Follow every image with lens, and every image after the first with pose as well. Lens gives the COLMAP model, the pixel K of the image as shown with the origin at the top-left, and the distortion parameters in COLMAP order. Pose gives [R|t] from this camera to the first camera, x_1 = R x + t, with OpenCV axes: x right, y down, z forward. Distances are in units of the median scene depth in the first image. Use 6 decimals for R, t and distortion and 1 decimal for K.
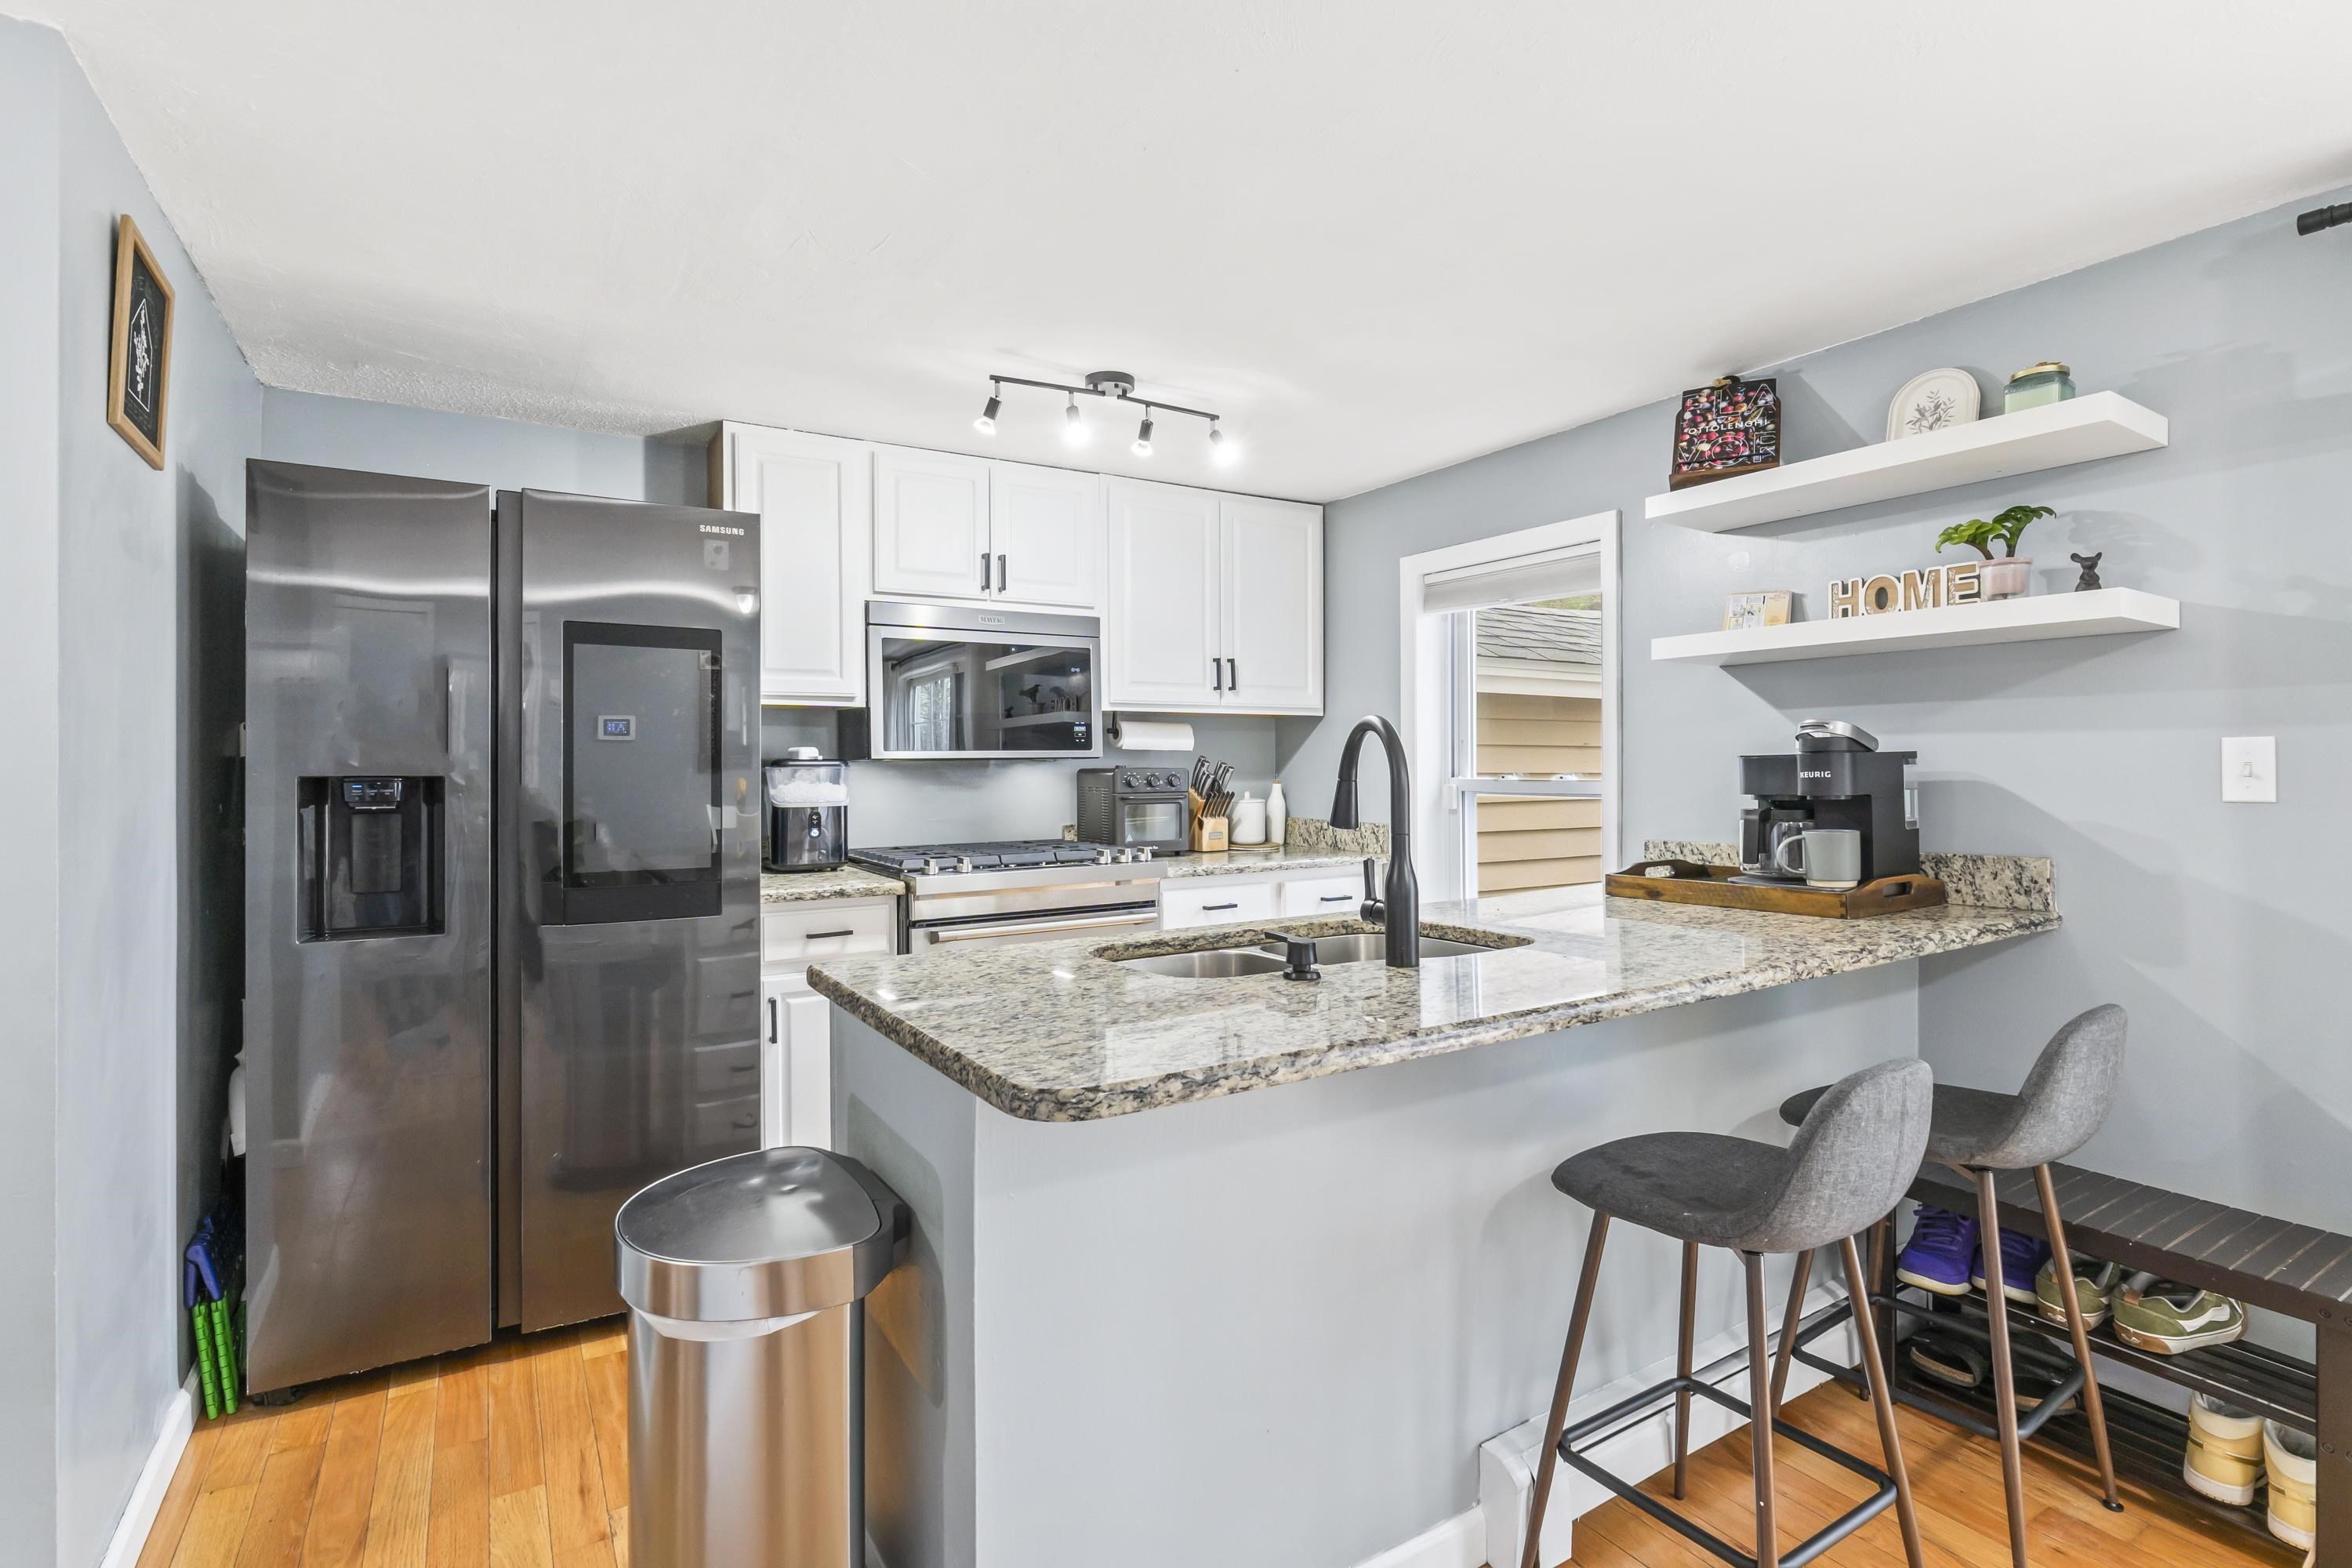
lens RADIAL K [[1117.3, 0, 1191.3], [0, 1117.3, 770.5], [0, 0, 1]] dist [-0.005345, 0.000662]
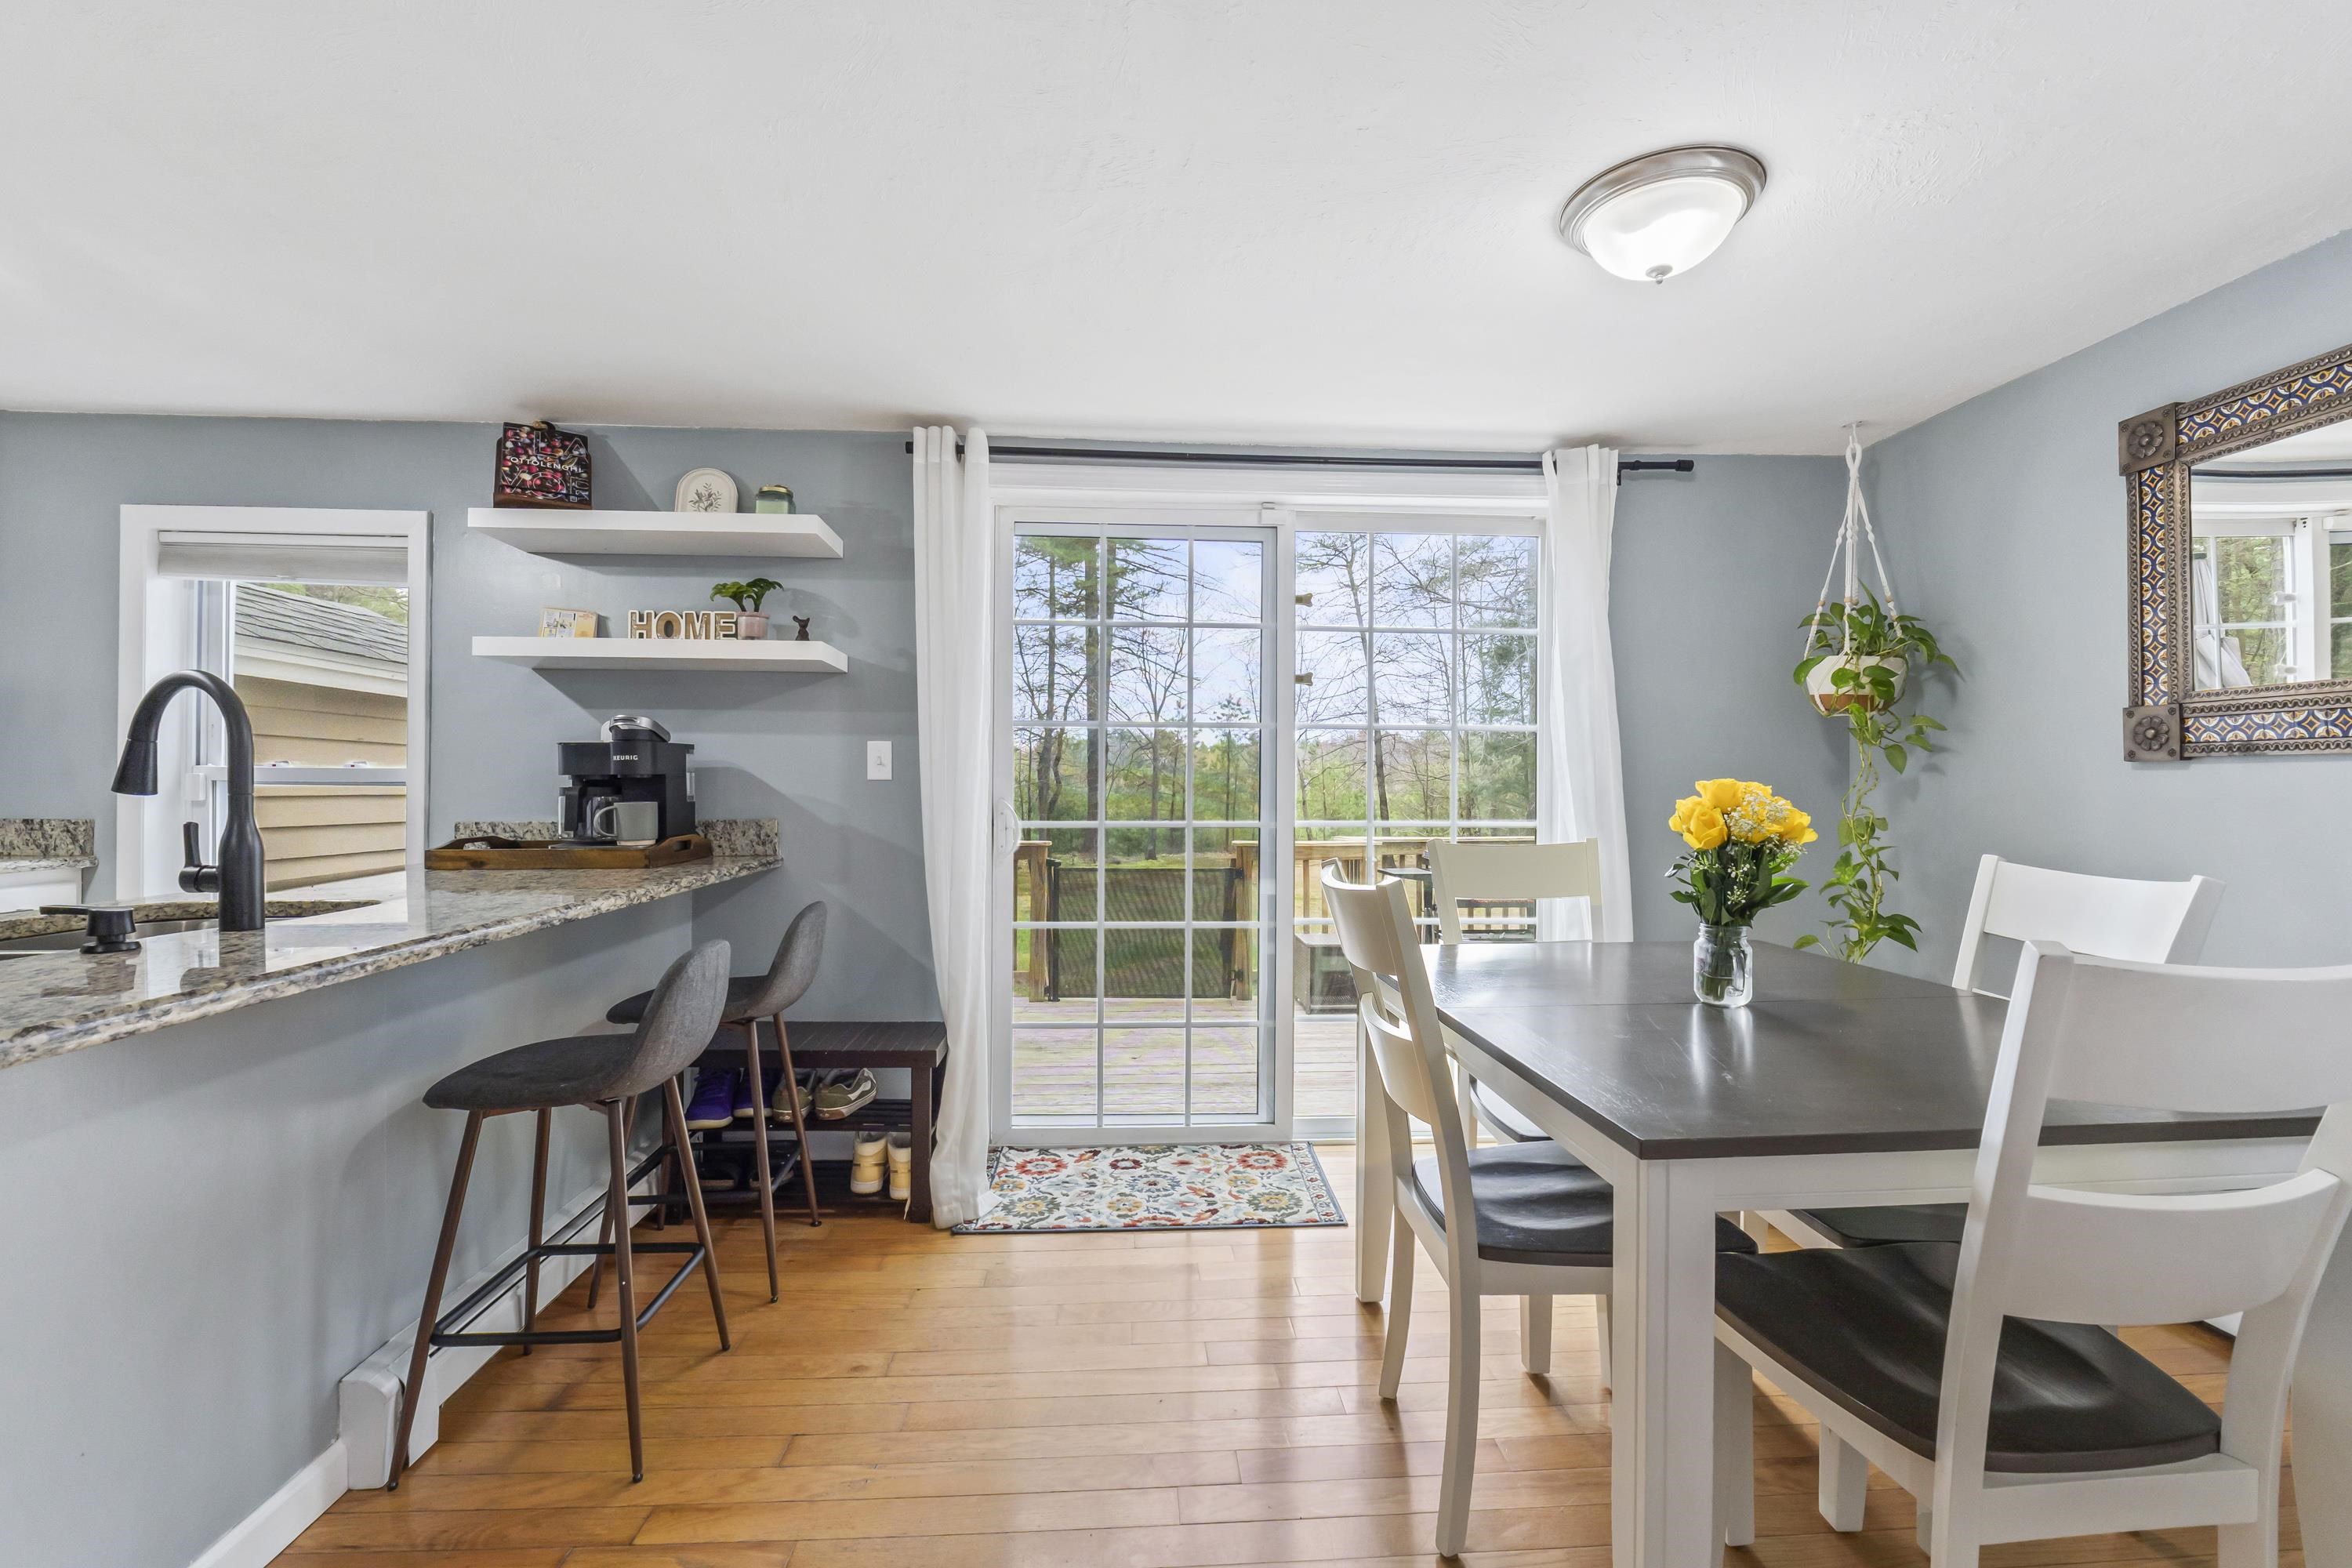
lens RADIAL K [[998.1, 0, 1161.8], [0, 998.1, 783.6], [0, 0, 1]] dist [-0.009766, 0.000870]
pose [[0.484589, 0.010950, 0.874673, -0.132857], [-0.004967, 0.999940, -0.009766, 0.039411], [-0.874728, 0.000388, 0.484615, -0.084562]]
